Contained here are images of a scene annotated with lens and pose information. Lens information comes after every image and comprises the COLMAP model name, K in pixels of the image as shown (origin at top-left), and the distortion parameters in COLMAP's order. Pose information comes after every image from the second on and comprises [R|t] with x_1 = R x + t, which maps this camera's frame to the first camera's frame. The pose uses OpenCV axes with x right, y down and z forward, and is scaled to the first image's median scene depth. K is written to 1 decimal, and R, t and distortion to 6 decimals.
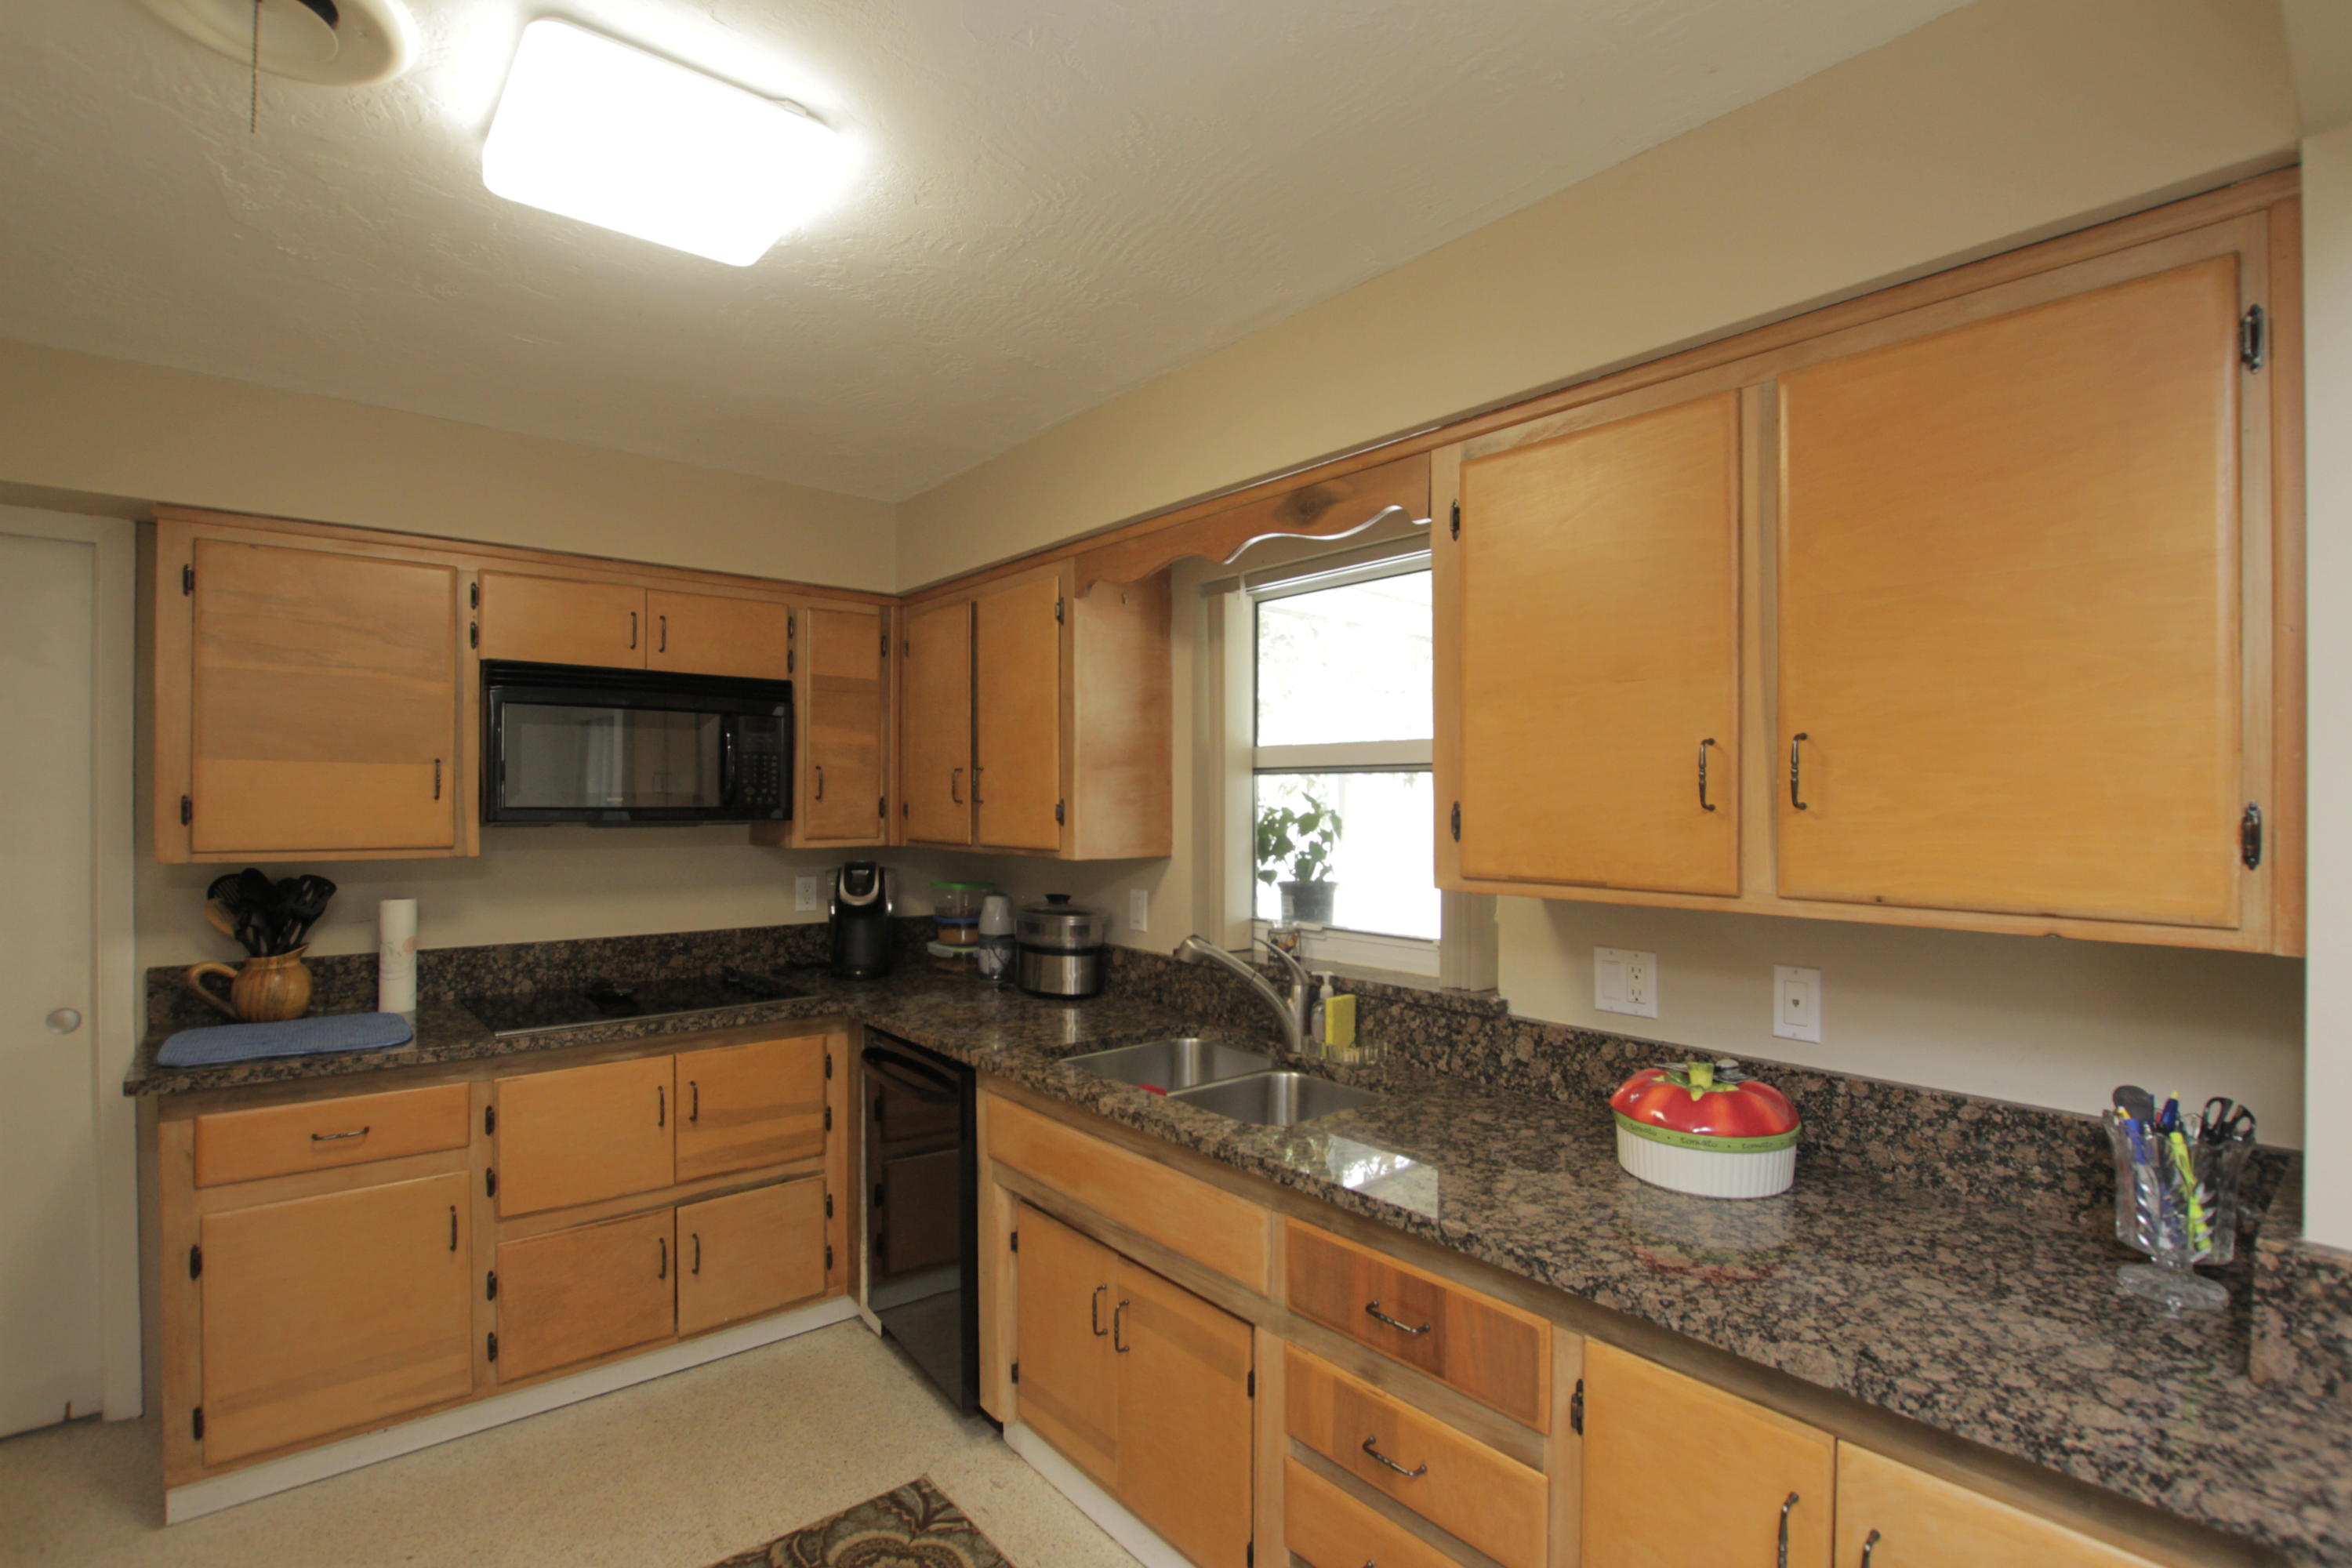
lens RADIAL K [[1093.8, 0, 1184.0], [0, 1093.8, 802.2], [0, 0, 1]] dist [-0.034669, 0.005159]
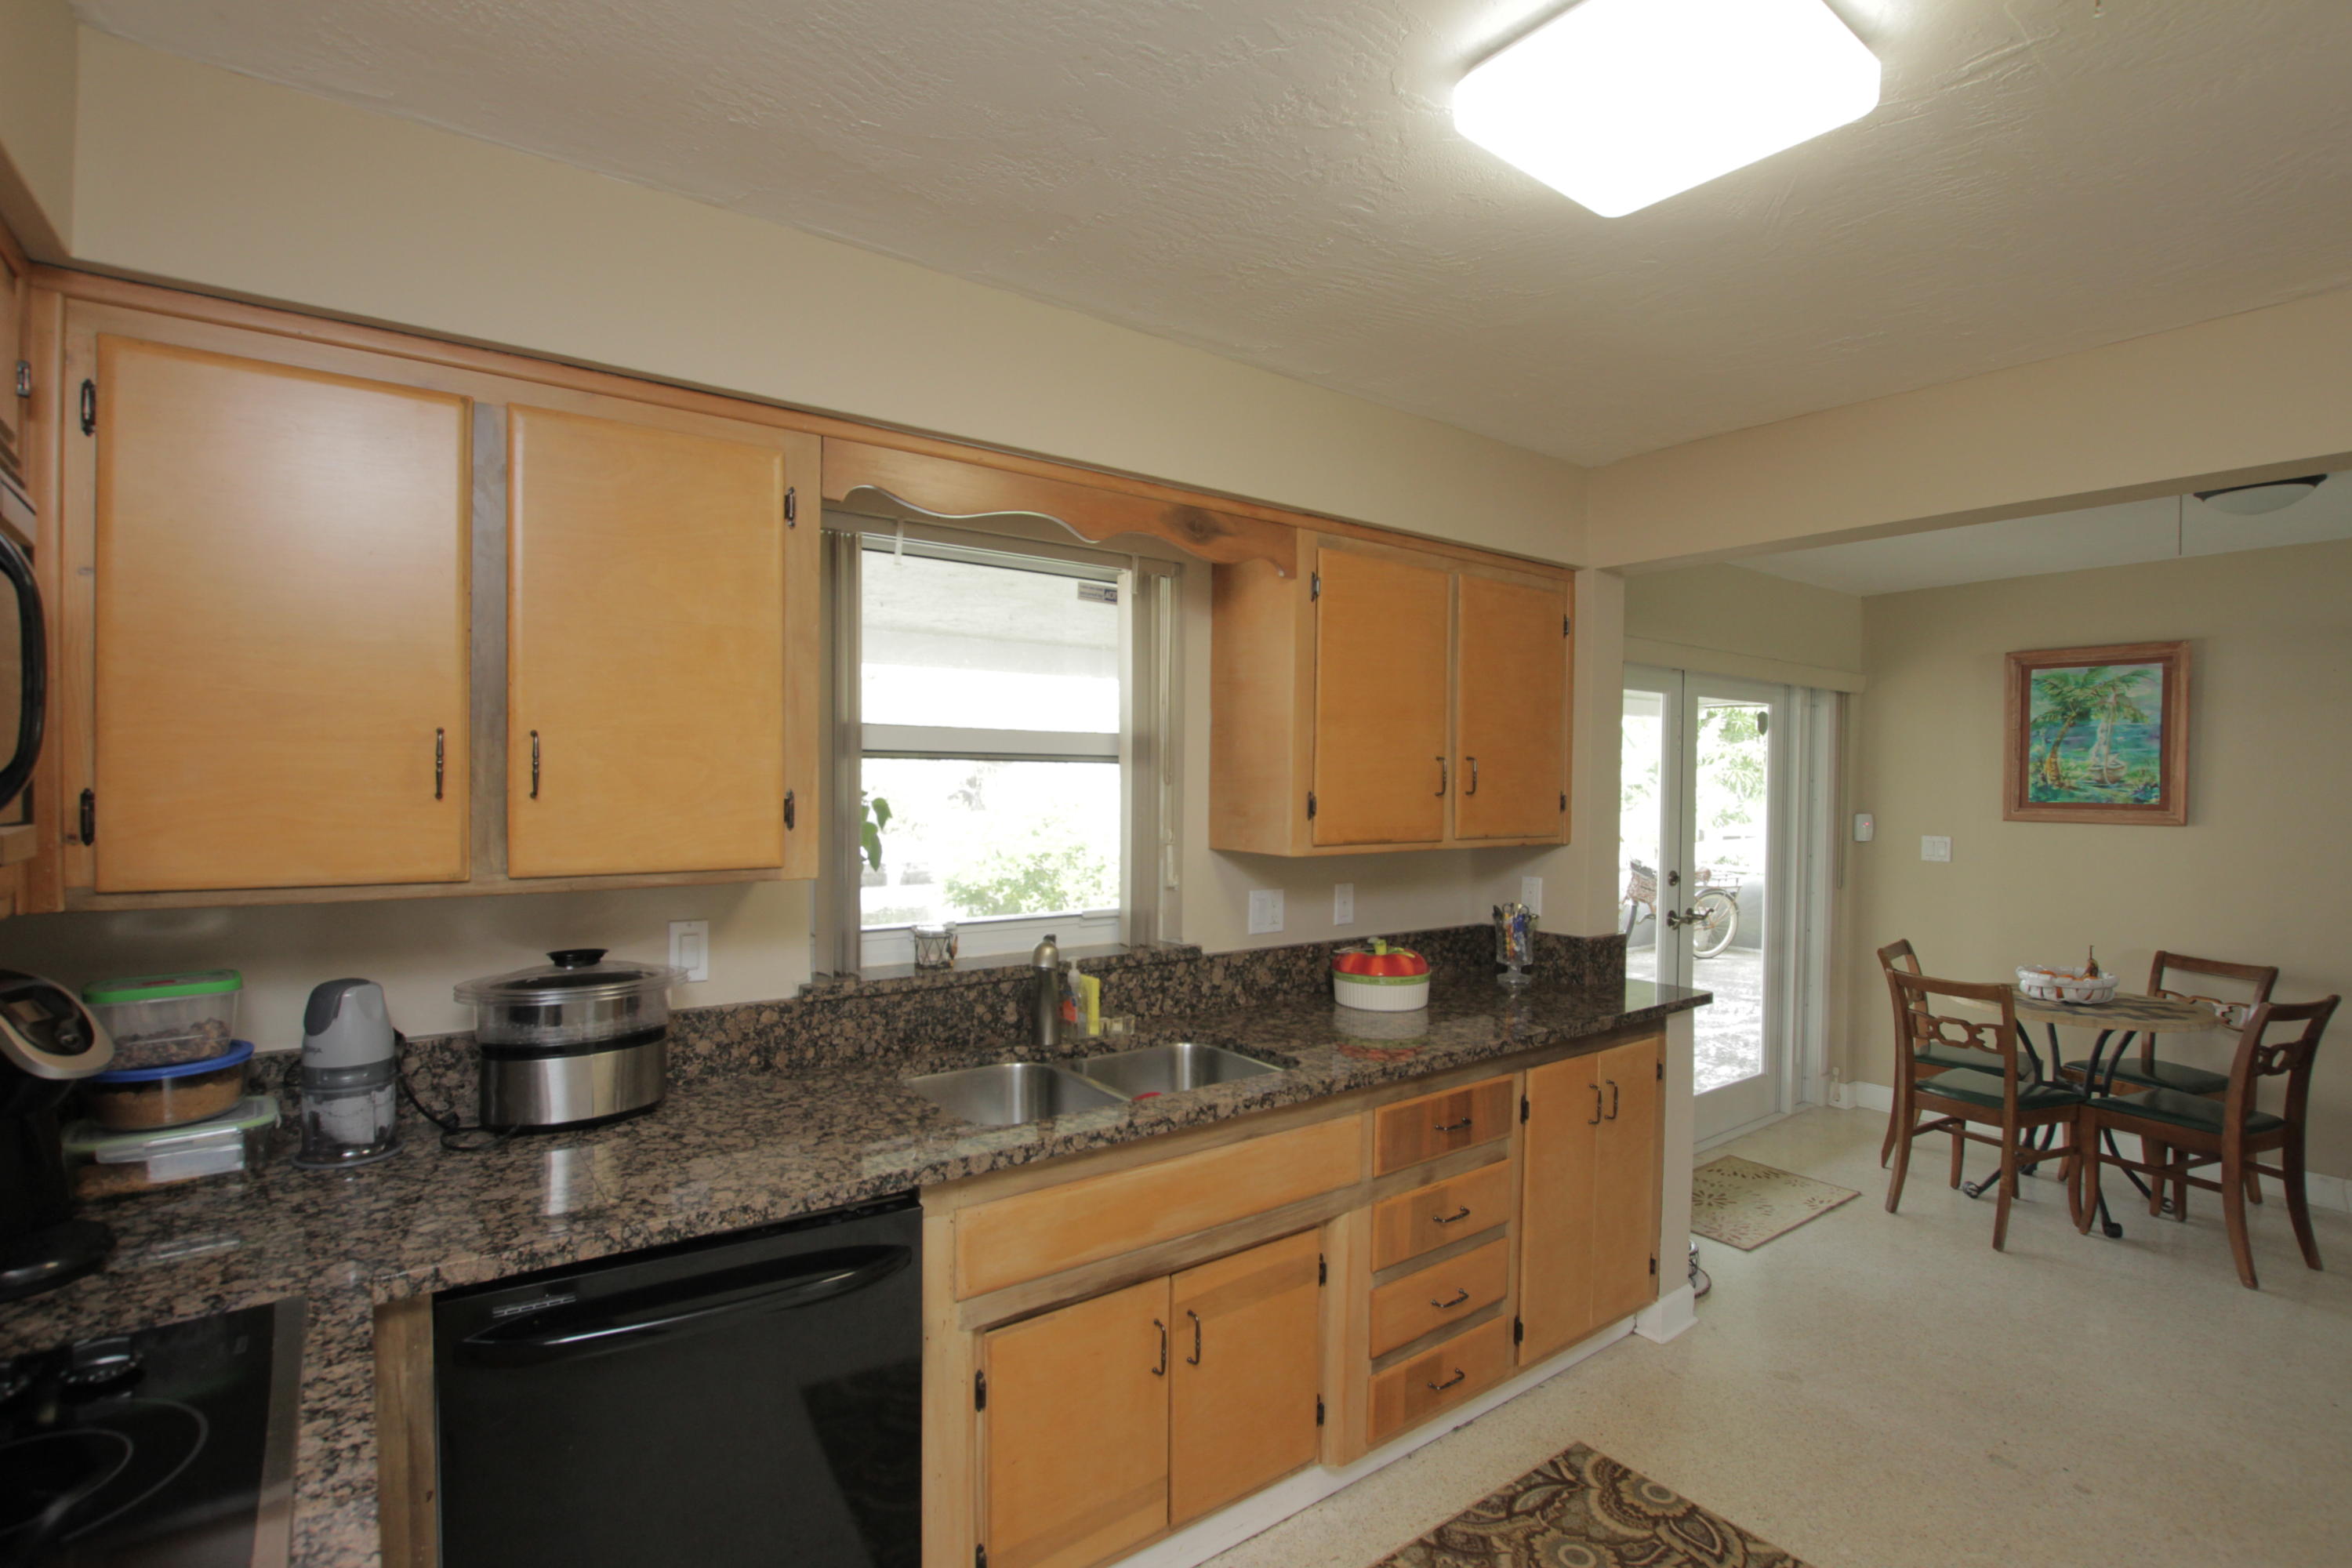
lens RADIAL K [[1093.8, 0, 1184.0], [0, 1093.8, 802.2], [0, 0, 1]] dist [-0.034669, 0.005159]
pose [[0.050409, -0.019053, 0.998547, -1.022400], [-0.005321, 0.999799, 0.019346, -0.011701], [-0.998714, -0.006289, 0.050298, 0.975052]]
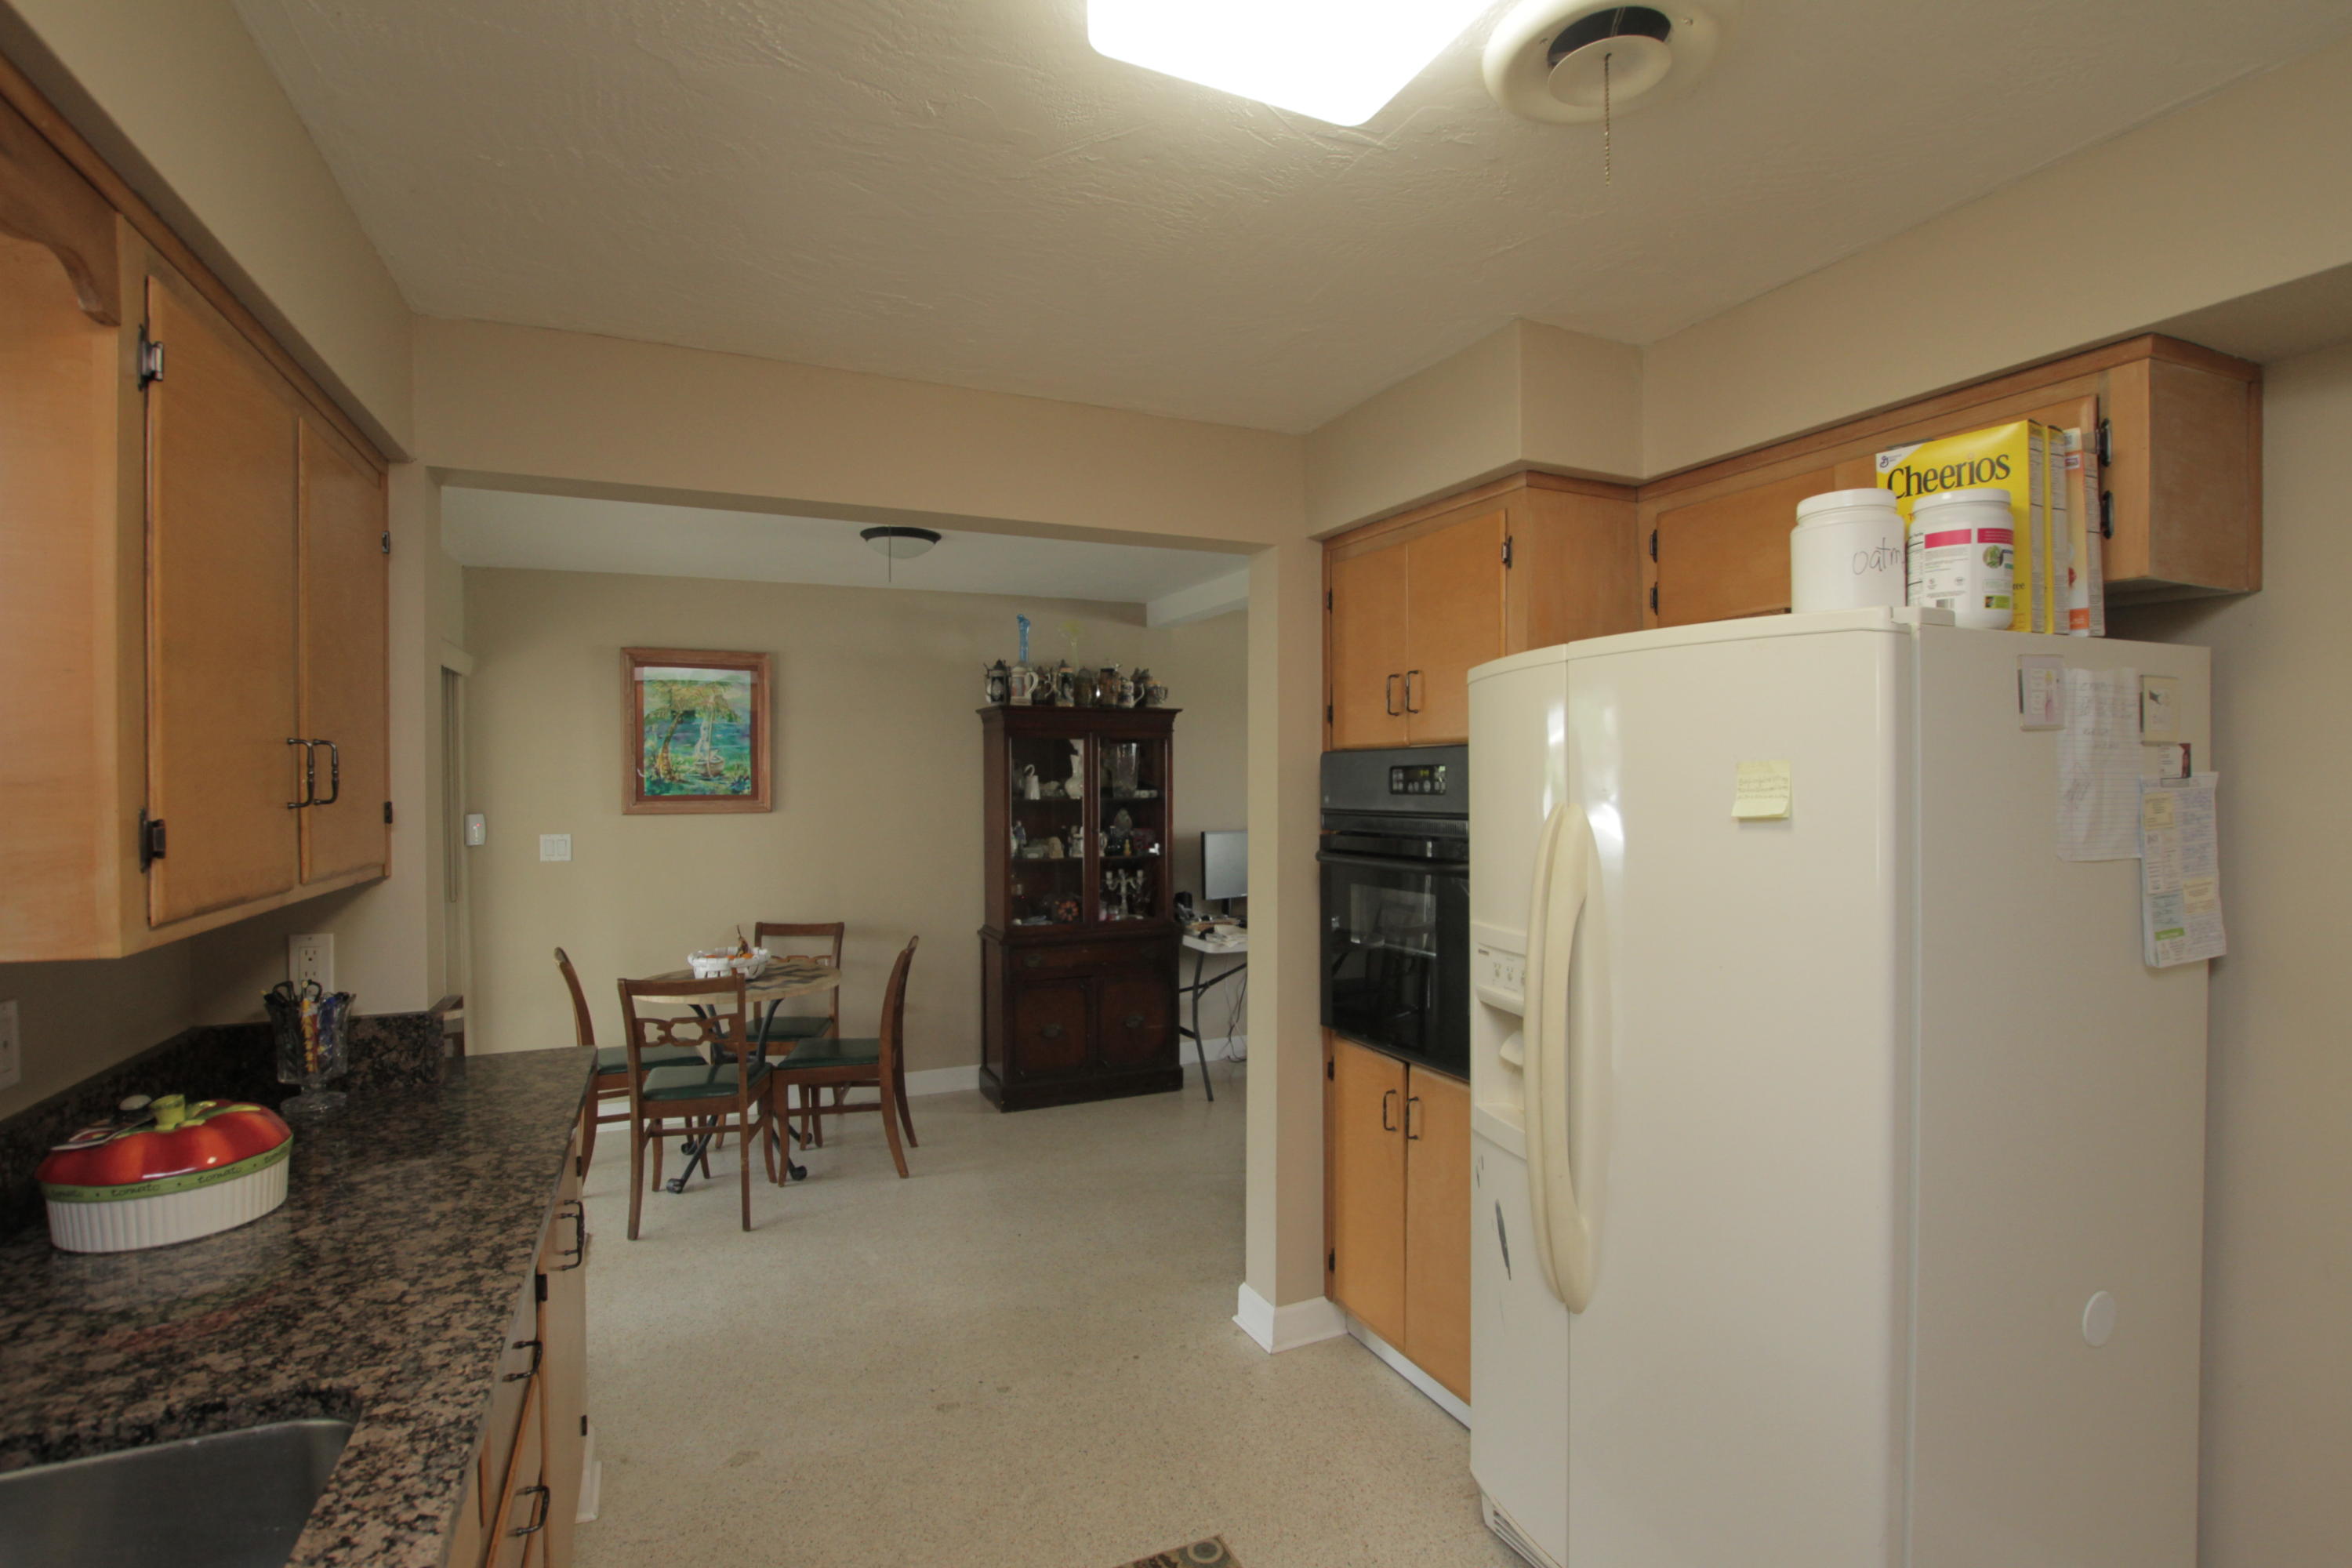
lens RADIAL K [[1107.7, 0, 1189.0], [0, 1107.7, 794.9], [0, 0, 1]] dist [-0.035604, 0.006606]
pose [[-0.963725, 0.002465, 0.266887, -0.446226], [0.007683, 0.999799, 0.018509, -0.014057], [-0.266788, 0.019888, -0.963550, 1.287601]]
